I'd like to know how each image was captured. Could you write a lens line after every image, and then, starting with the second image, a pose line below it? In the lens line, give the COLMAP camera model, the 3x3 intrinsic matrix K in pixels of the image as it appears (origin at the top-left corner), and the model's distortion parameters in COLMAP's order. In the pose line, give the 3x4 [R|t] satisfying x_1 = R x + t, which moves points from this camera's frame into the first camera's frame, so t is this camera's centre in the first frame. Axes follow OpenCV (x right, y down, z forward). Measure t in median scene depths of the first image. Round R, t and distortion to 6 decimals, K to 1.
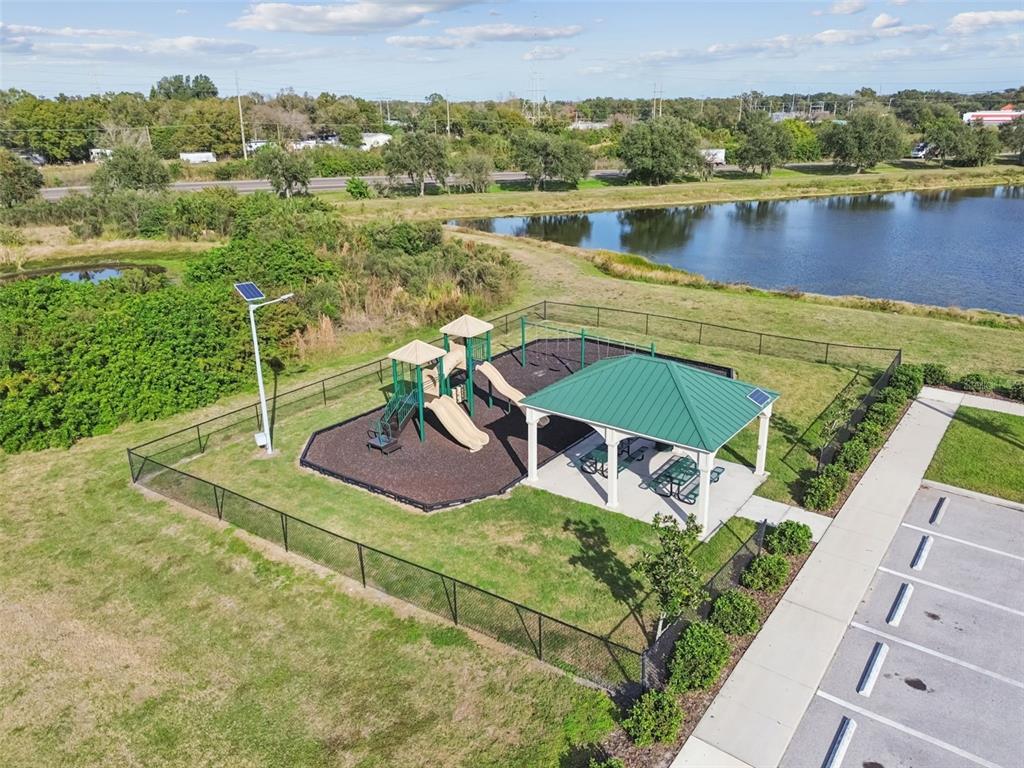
lens RADIAL K [[764.3, 0, 512.0], [0, 764.3, 384.0], [0, 0, 1]] dist [0.056063, -0.050974]
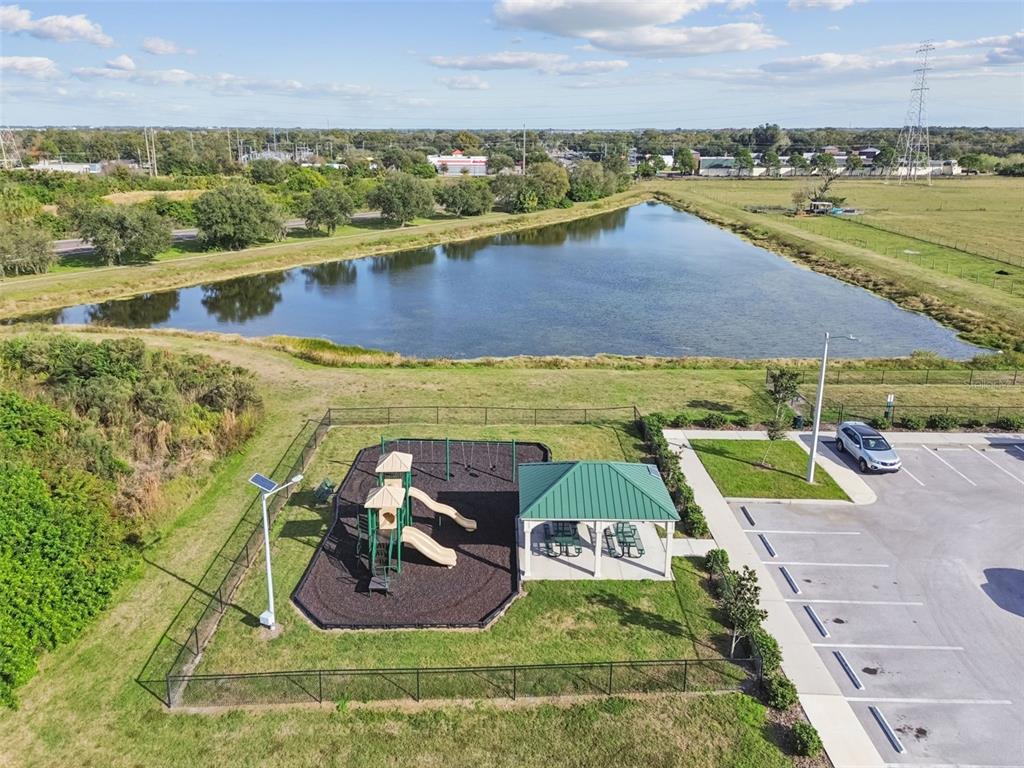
lens RADIAL K [[764.3, 0, 512.0], [0, 764.3, 384.0], [0, 0, 1]] dist [0.056063, -0.050974]
pose [[0.807533, -0.167418, 0.565564, -0.149455], [0.189393, 0.981694, 0.020177, -0.049023], [-0.558589, 0.090820, 0.824458, -0.015445]]
